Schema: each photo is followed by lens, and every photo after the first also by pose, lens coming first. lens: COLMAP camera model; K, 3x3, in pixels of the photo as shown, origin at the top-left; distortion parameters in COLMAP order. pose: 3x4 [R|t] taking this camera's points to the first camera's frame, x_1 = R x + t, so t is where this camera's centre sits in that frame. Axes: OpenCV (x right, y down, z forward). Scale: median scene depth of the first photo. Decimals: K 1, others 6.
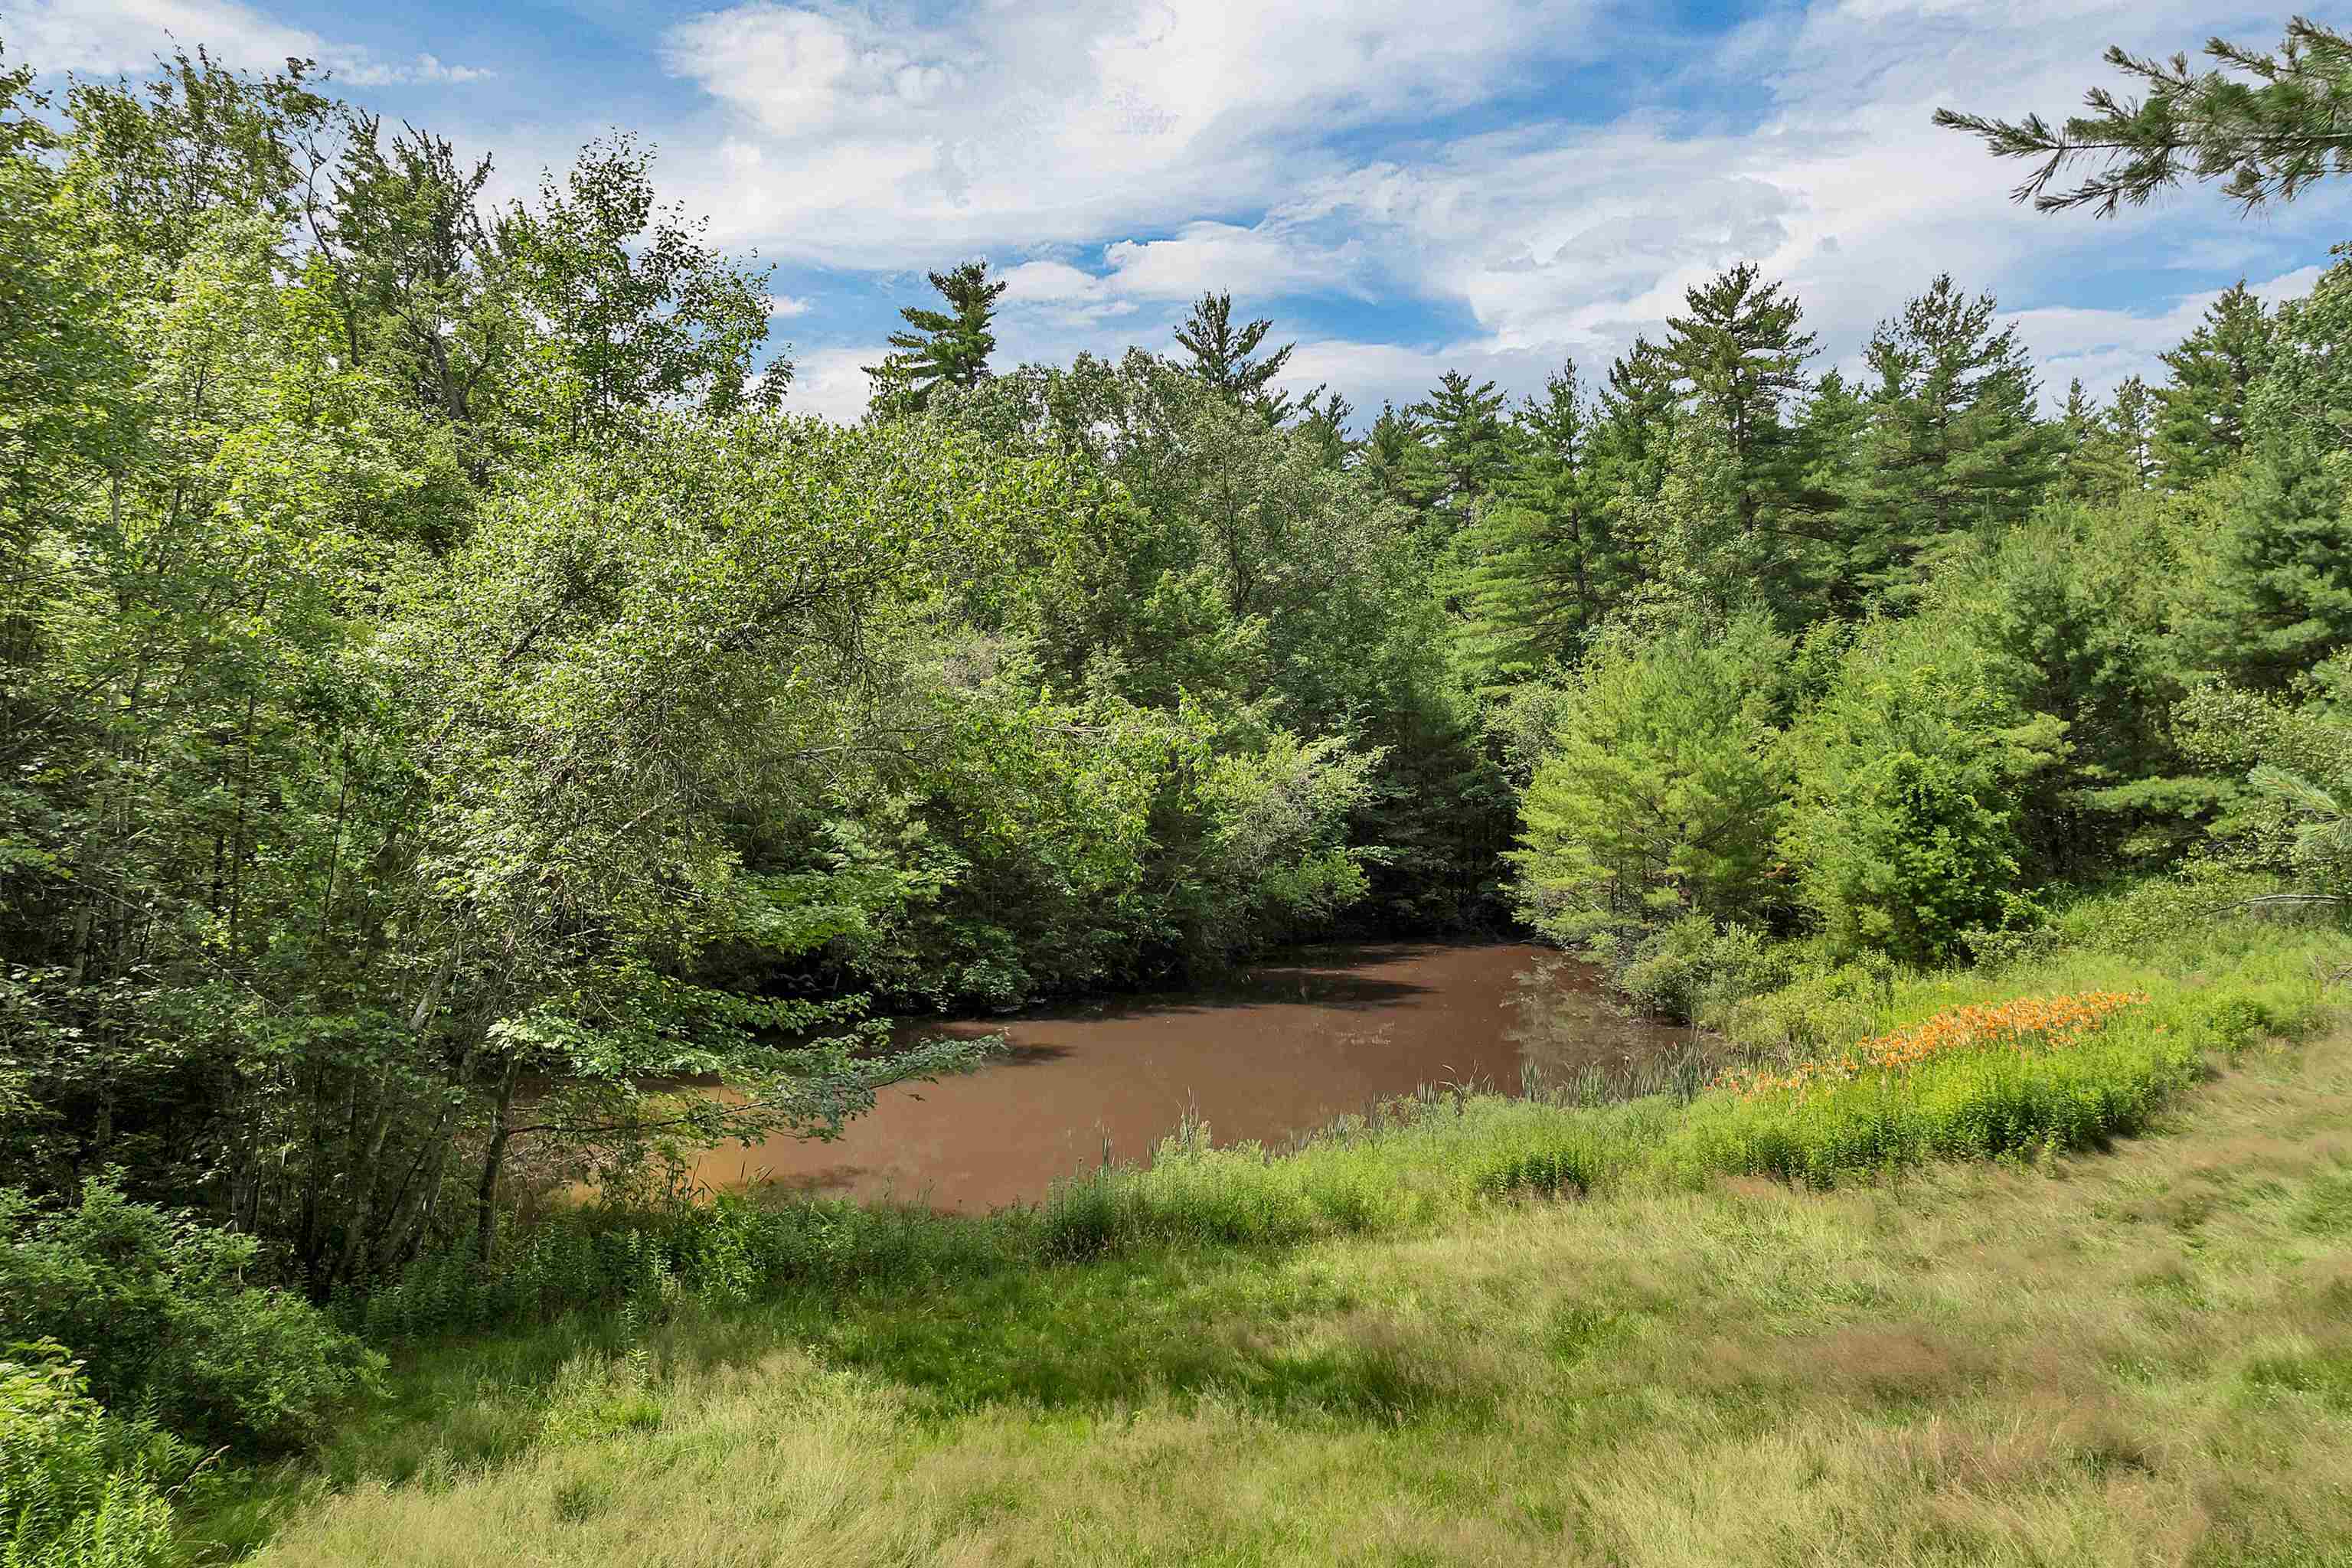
lens RADIAL K [[1659.5, 0, 1169.0], [0, 1659.5, 777.0], [0, 0, 1]] dist [-0.048966, 0.010370]
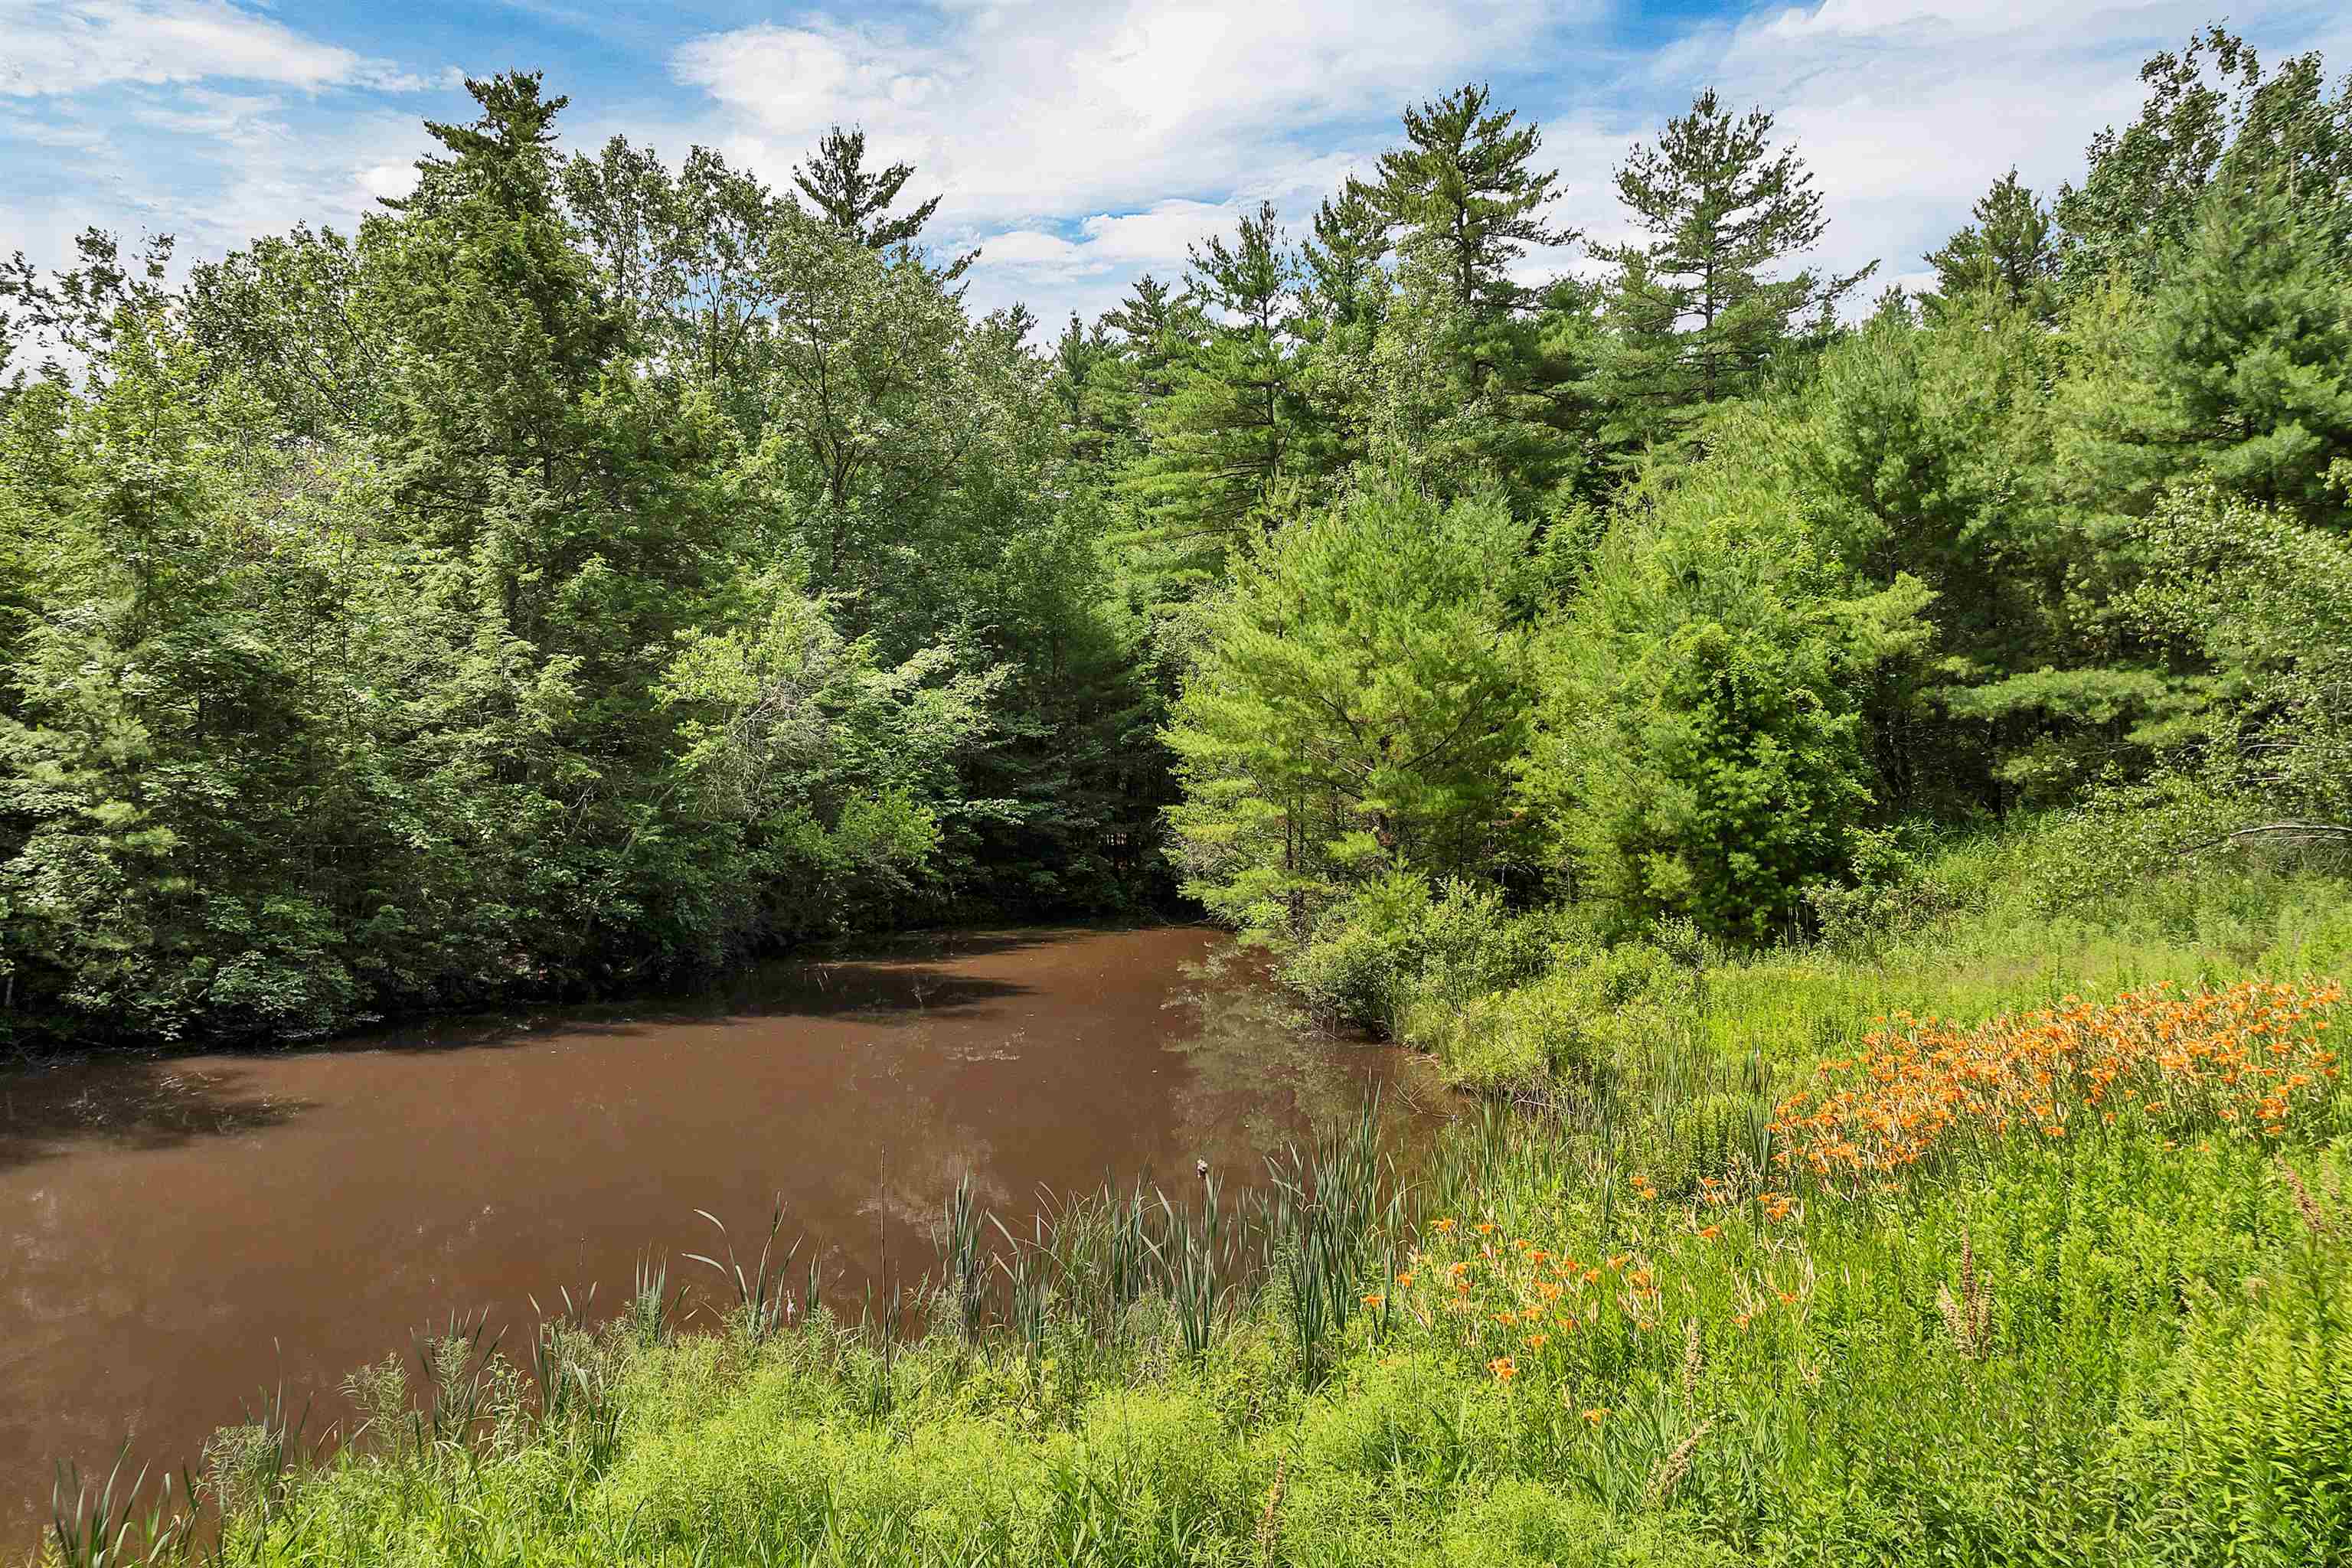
lens RADIAL K [[1659.5, 0, 1179.4], [0, 1659.5, 788.0], [0, 0, 1]] dist [-0.048966, 0.010370]
pose [[0.986380, 0.001667, 0.164473, 0.103204], [-0.003403, 0.999941, 0.010271, 0.036698], [-0.164446, -0.010691, 0.986328, 0.305559]]
